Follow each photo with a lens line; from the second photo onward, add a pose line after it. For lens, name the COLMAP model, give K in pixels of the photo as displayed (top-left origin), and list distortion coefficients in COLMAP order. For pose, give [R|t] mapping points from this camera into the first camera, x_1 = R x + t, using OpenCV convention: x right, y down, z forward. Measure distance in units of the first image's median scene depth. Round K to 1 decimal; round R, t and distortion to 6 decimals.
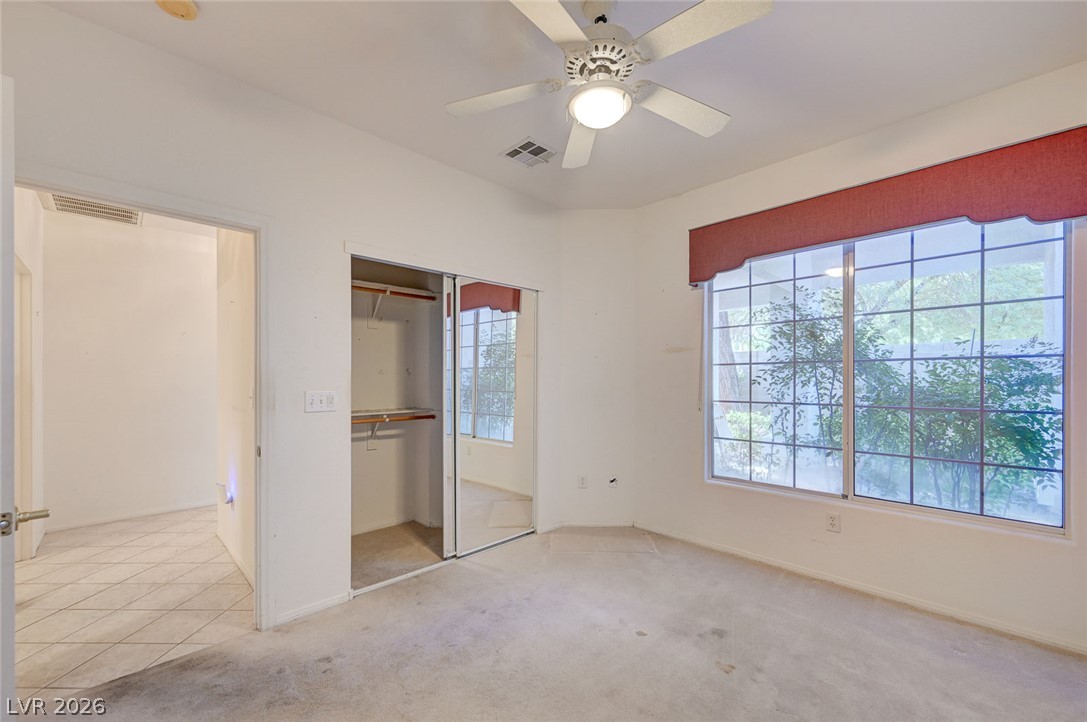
lens RADIAL K [[438.3, 0, 542.8], [0, 438.3, 378.9], [0, 0, 1]] dist [-0.000251, -0.000101]
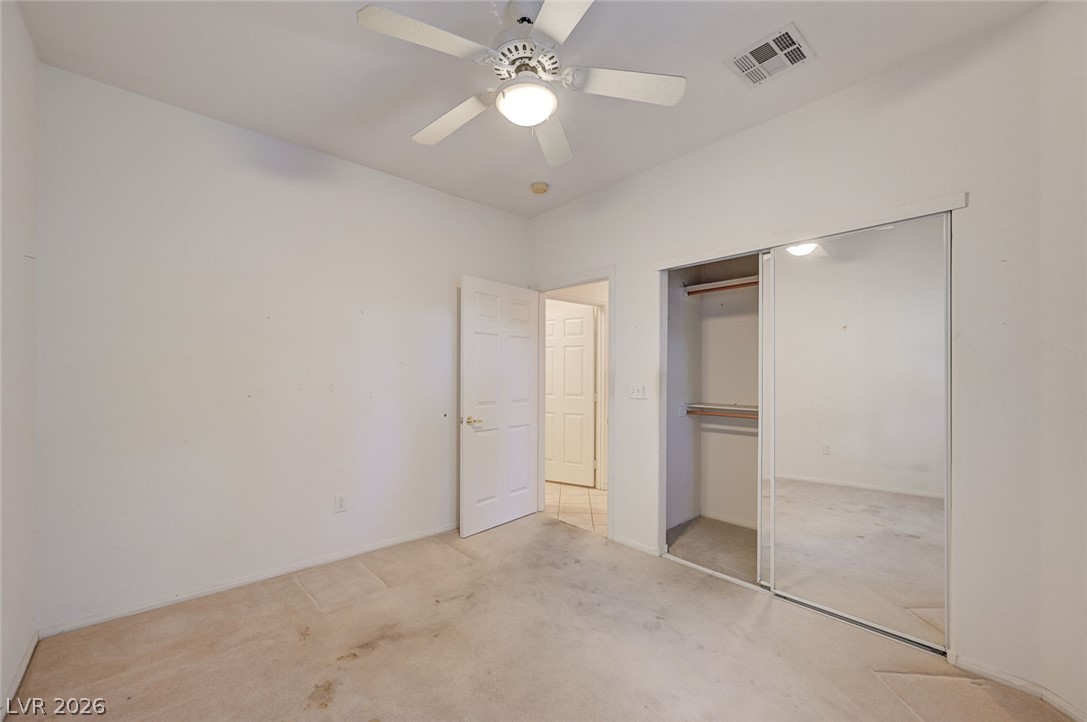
lens RADIAL K [[426.6, 0, 545.5], [0, 426.6, 371.7], [0, 0, 1]] dist [0.000887, 0.000126]
pose [[-0.032819, -0.007295, -0.999435, 0.841525], [-0.007265, 0.999949, -0.007060, 0.005084], [0.999435, 0.007030, -0.032870, 0.815508]]
